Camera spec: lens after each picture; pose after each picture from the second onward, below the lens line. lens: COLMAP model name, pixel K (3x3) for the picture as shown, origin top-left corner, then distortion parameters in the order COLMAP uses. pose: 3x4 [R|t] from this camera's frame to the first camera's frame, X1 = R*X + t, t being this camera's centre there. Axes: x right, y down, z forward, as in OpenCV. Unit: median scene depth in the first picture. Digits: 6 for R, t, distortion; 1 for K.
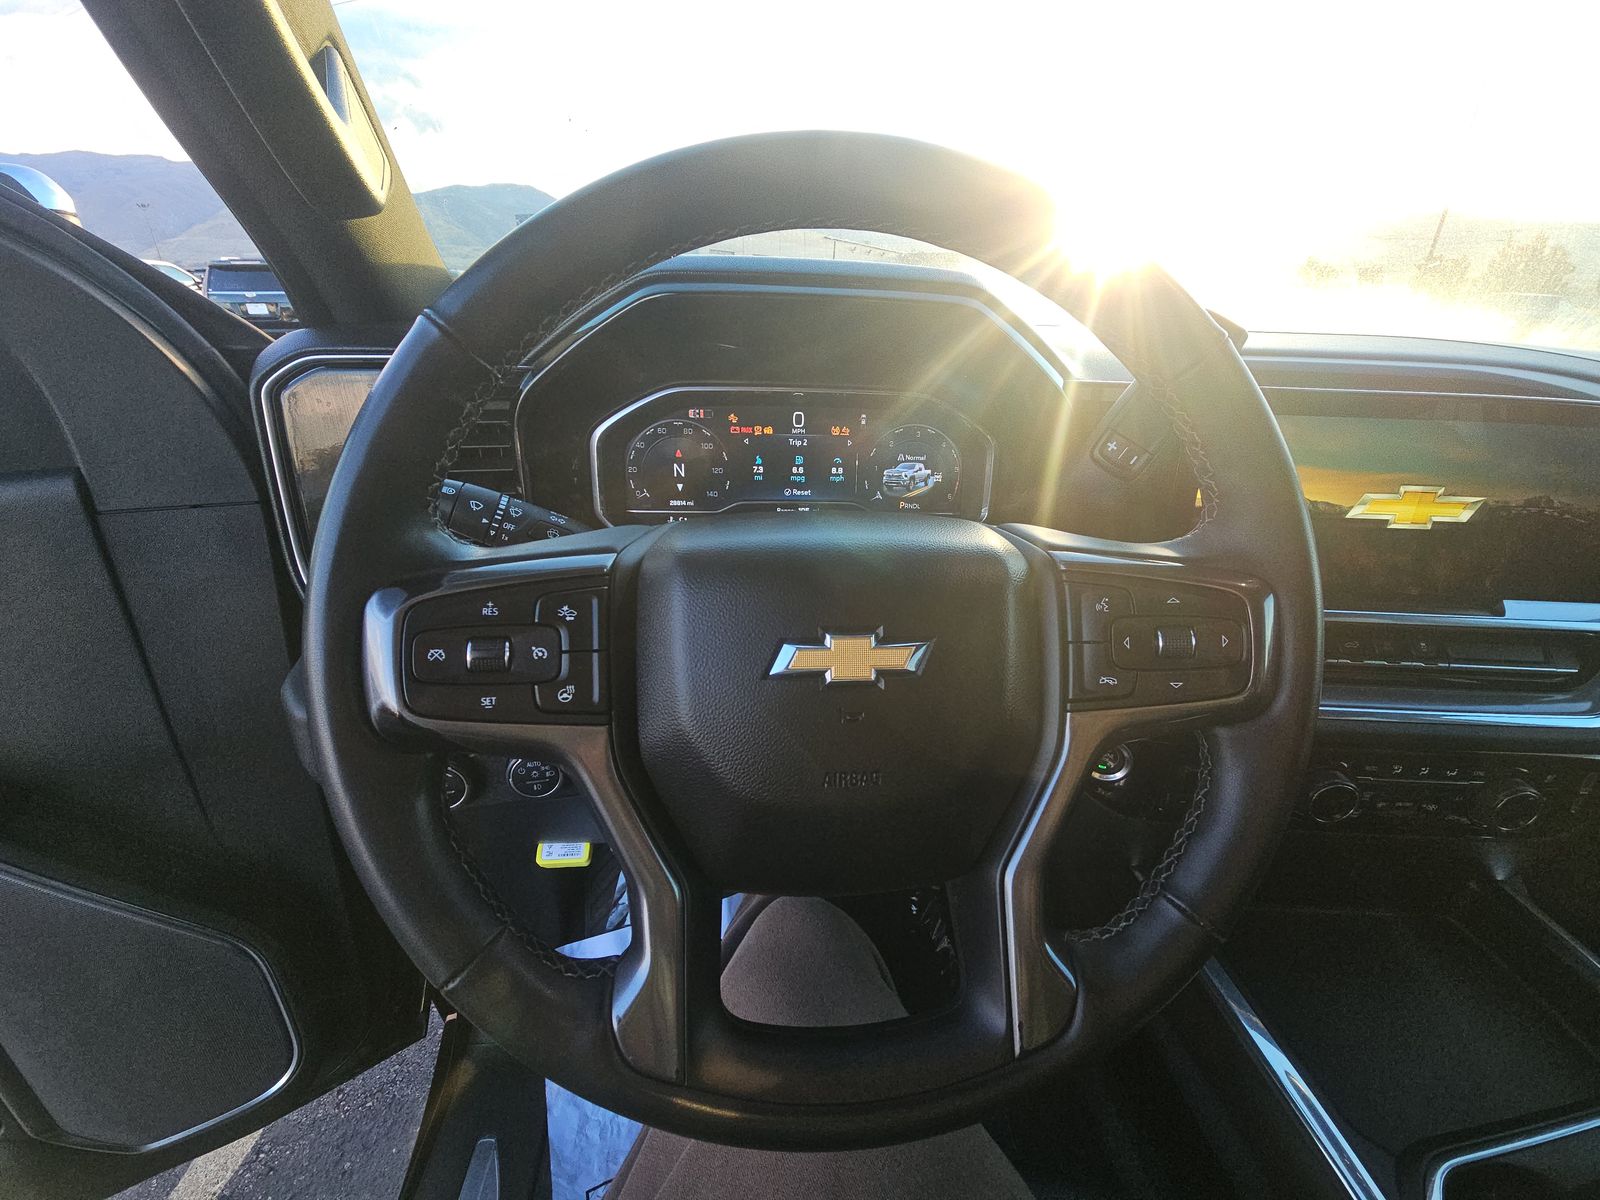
lens RADIAL K [[646.2, 0, 808.7], [0, 646.2, 602.7], [0, 0, 1]] dist [0.007931, -0.005496]
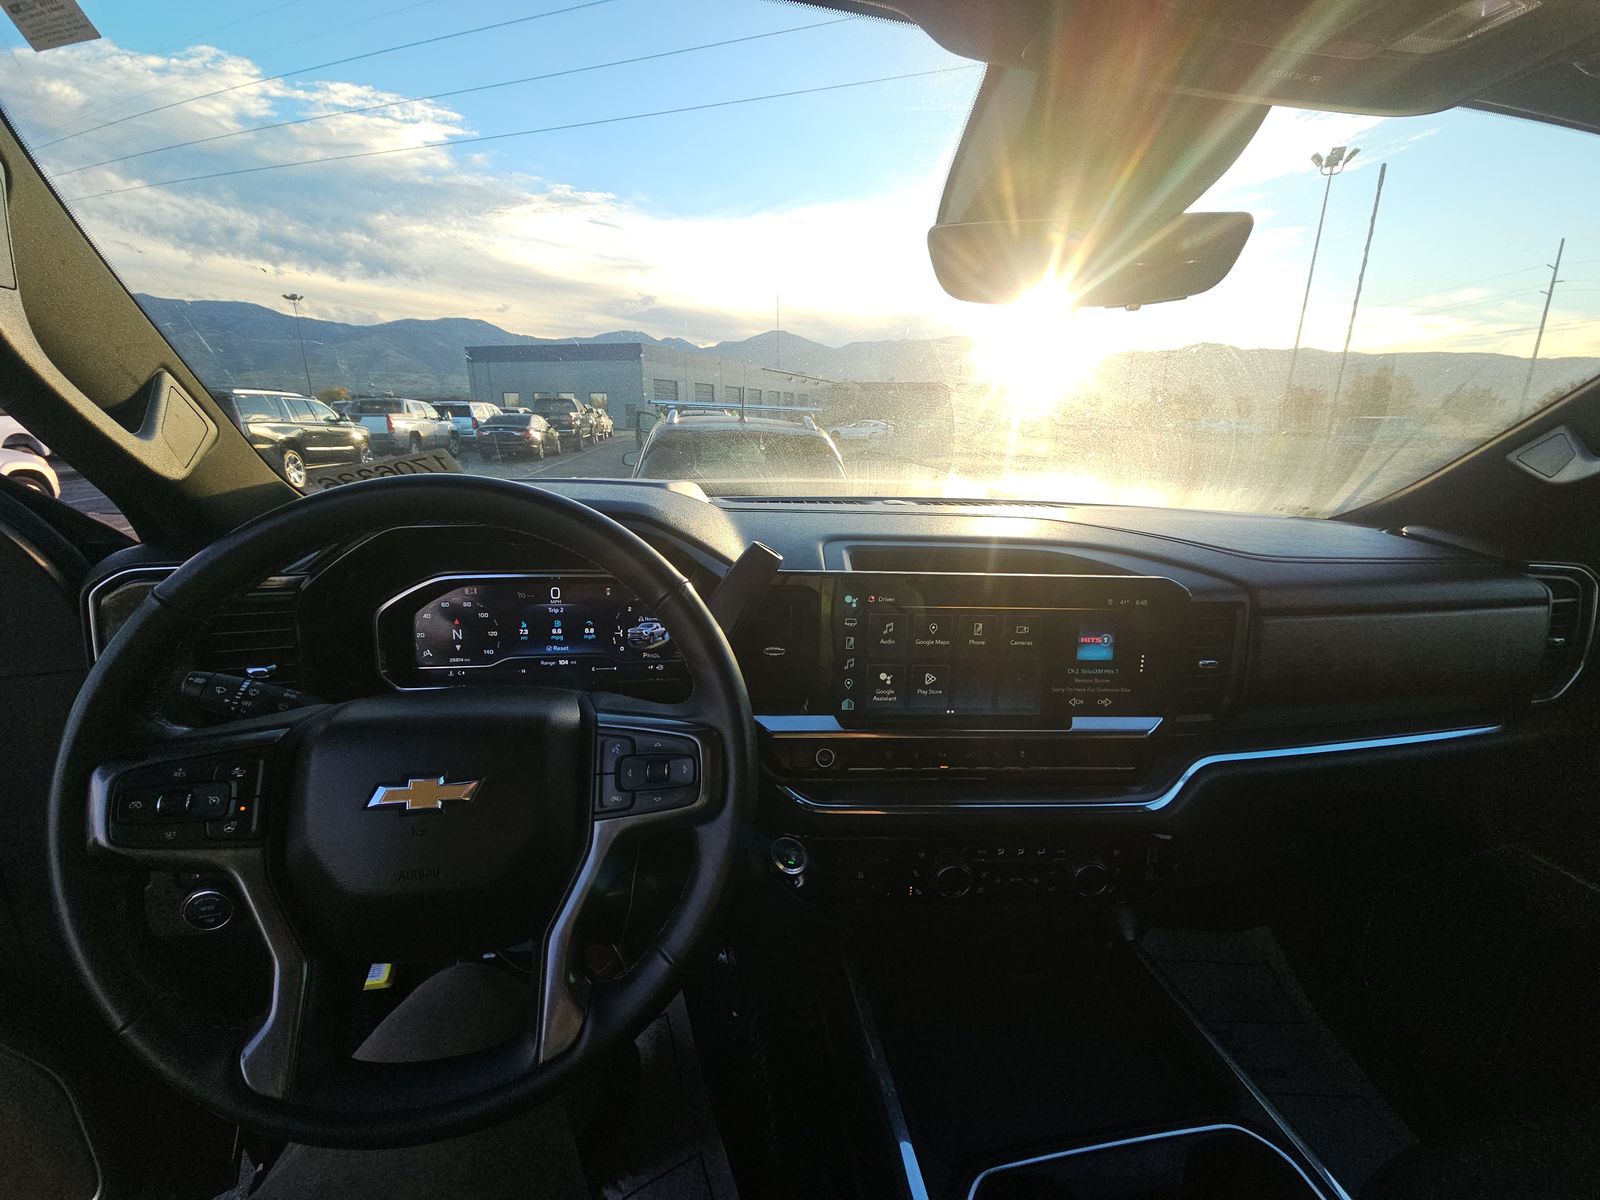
lens RADIAL K [[646.2, 0, 804.5], [0, 646.2, 609.0], [0, 0, 1]] dist [0.007931, -0.005496]
pose [[0.996581, -0.025722, 0.078514, 0.372585], [0.037760, 0.987049, -0.155915, -0.032745], [-0.073487, 0.158347, 0.984645, -0.292627]]
